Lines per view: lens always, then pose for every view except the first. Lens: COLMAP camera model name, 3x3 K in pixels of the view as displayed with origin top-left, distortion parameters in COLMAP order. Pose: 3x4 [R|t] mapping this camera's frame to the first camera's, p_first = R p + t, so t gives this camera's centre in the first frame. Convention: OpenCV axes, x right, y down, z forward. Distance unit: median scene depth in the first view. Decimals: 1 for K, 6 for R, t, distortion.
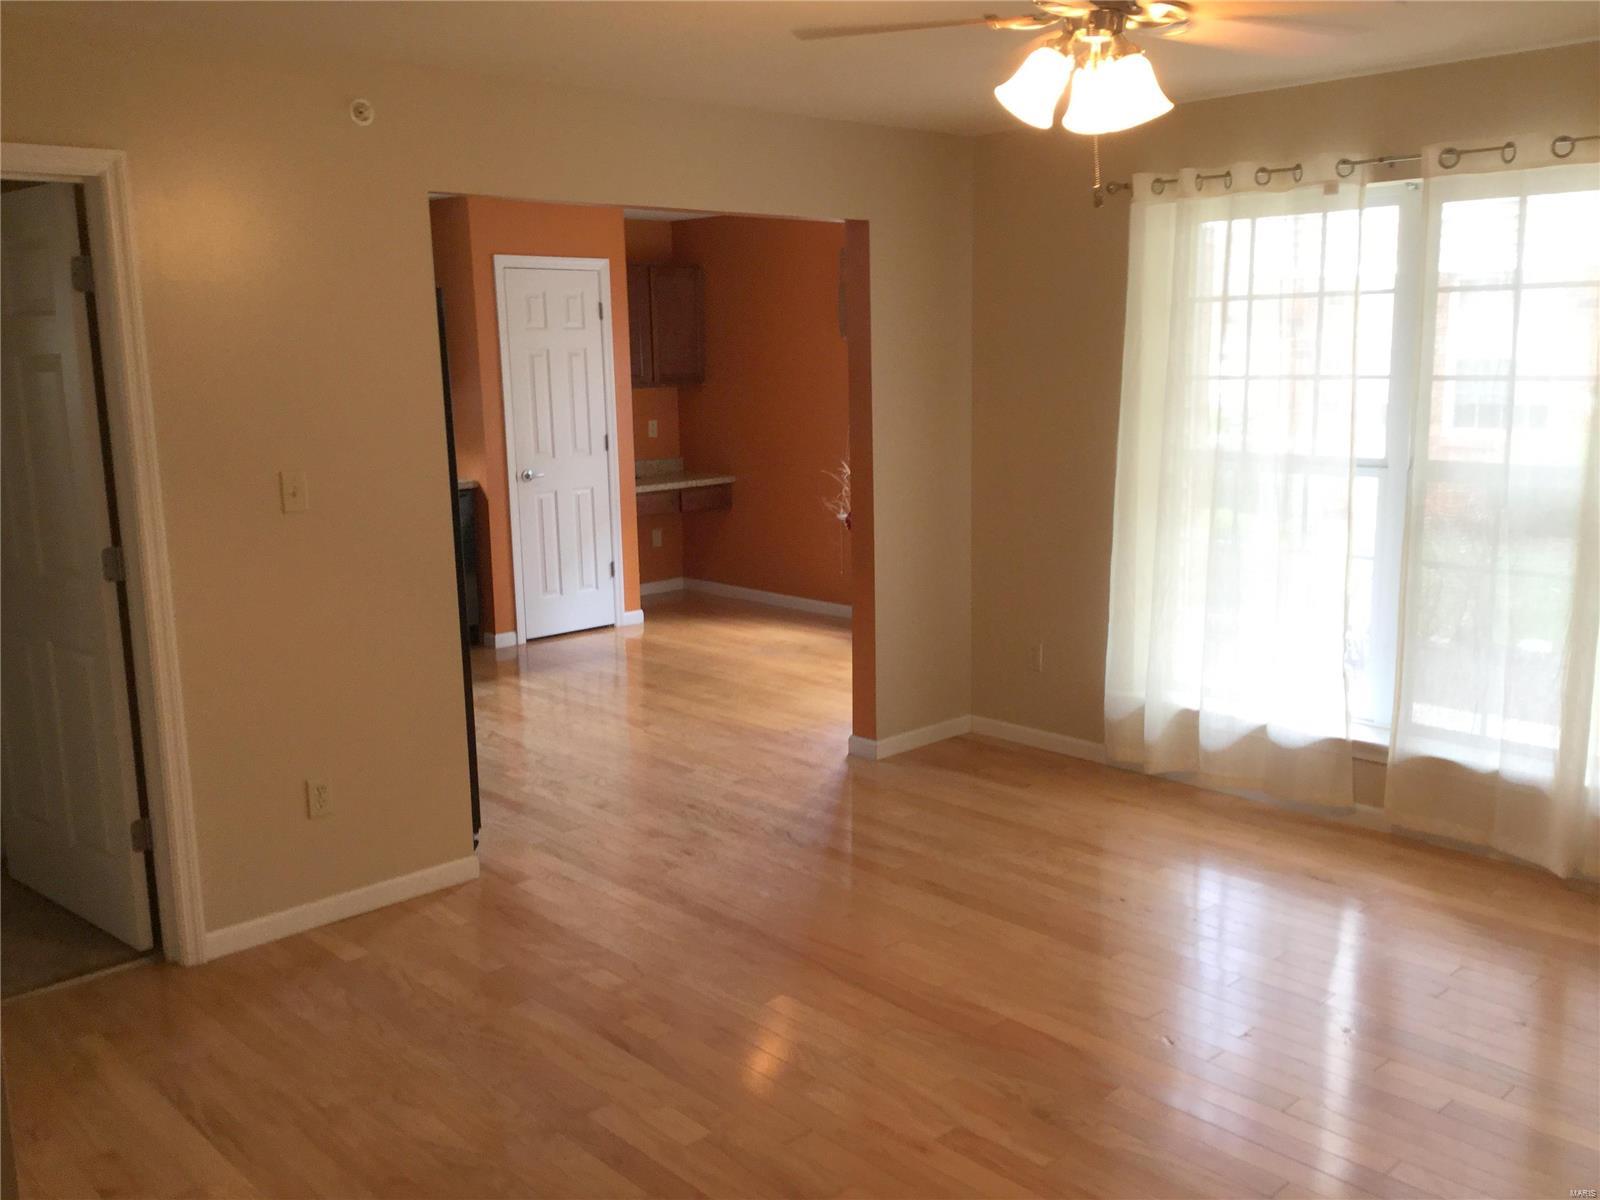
lens RADIAL K [[1434.1, 0, 800.0], [0, 1434.1, 600.0], [0, 0, 1]] dist [0.160759, -0.334072]
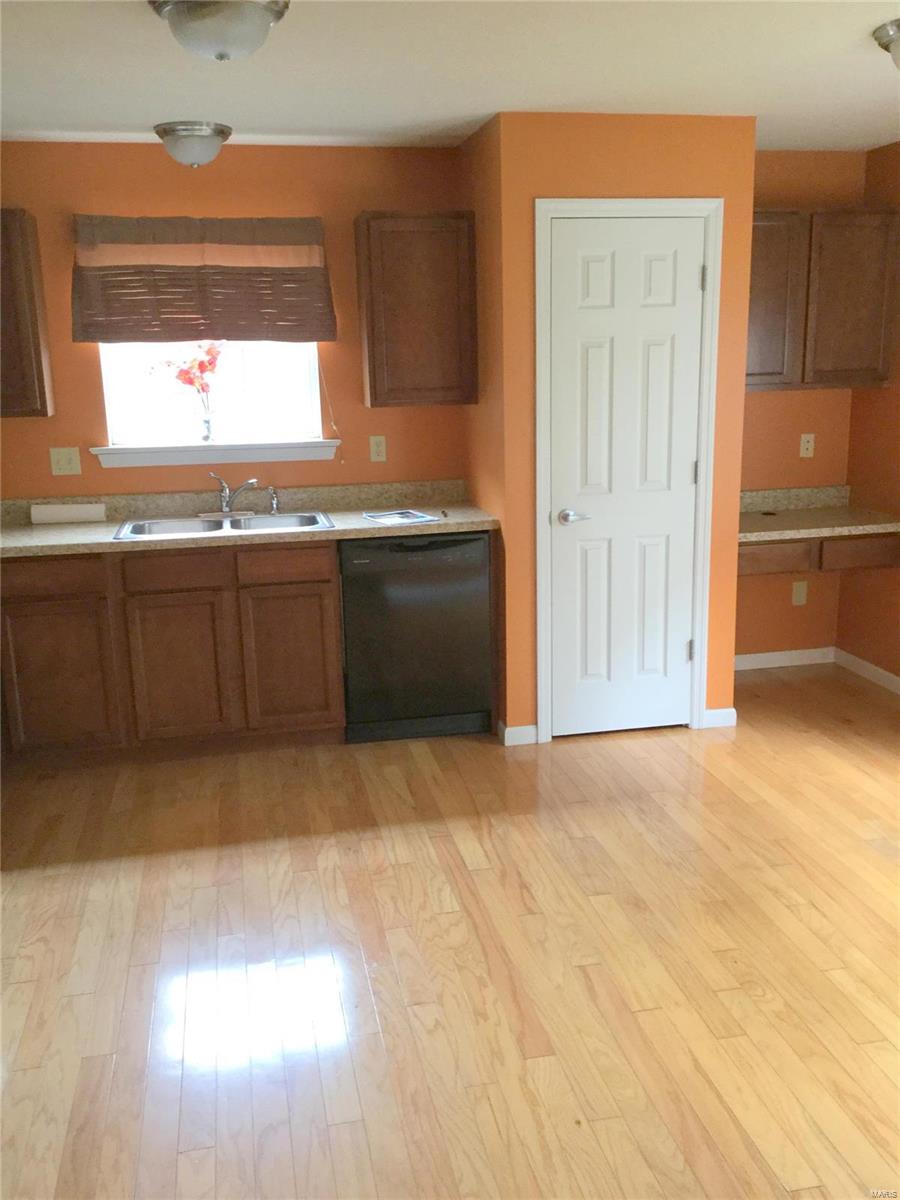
lens RADIAL K [[1075.6, 0, 450.0], [0, 1075.6, 600.0], [0, 0, 1]] dist [0.160759, -0.334072]
pose [[0.852737, 0.118379, -0.508749, 0.039591], [-0.086714, 0.992548, 0.085607, -0.086298], [0.515092, -0.028884, 0.856648, 0.510352]]
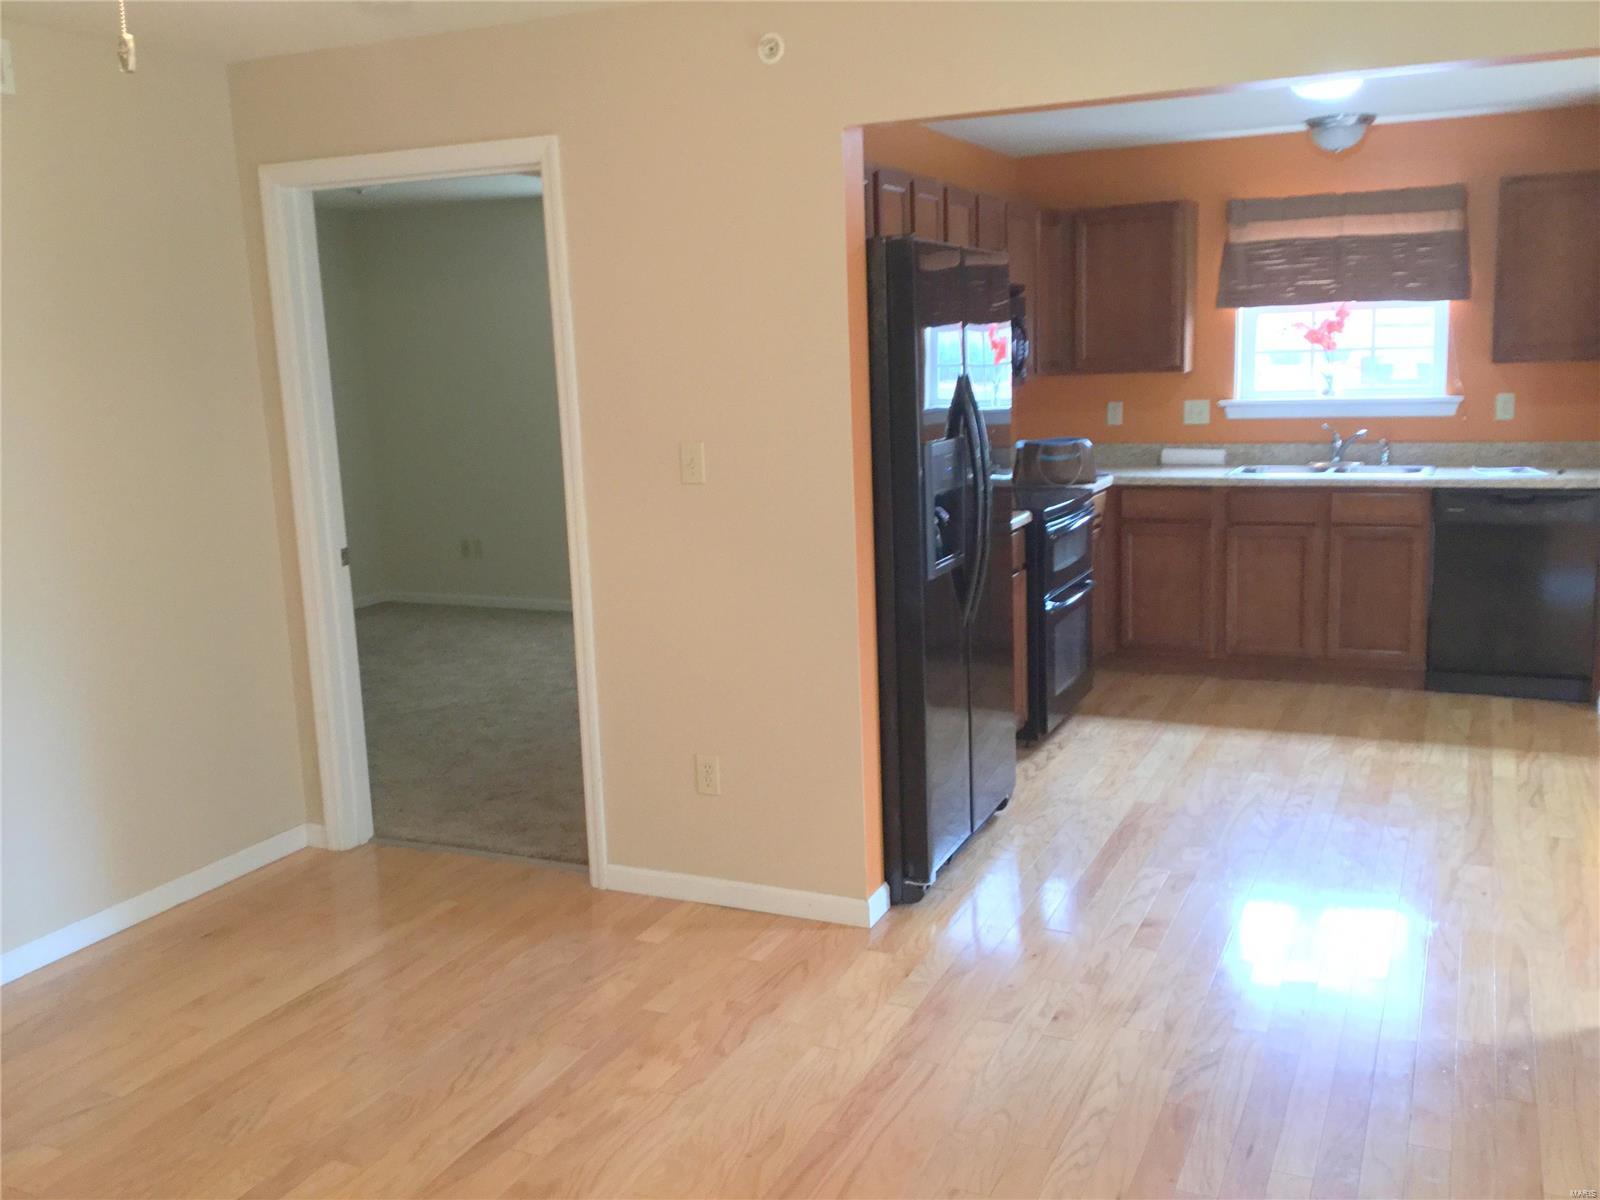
lens RADIAL K [[1434.1, 0, 800.0], [0, 1434.1, 600.0], [0, 0, 1]] dist [0.160759, -0.334072]
pose [[0.376014, 0.172500, -0.910416, 0.292000], [-0.138688, 0.981929, 0.128770, -0.060213], [0.916176, 0.077844, 0.393143, 0.346501]]
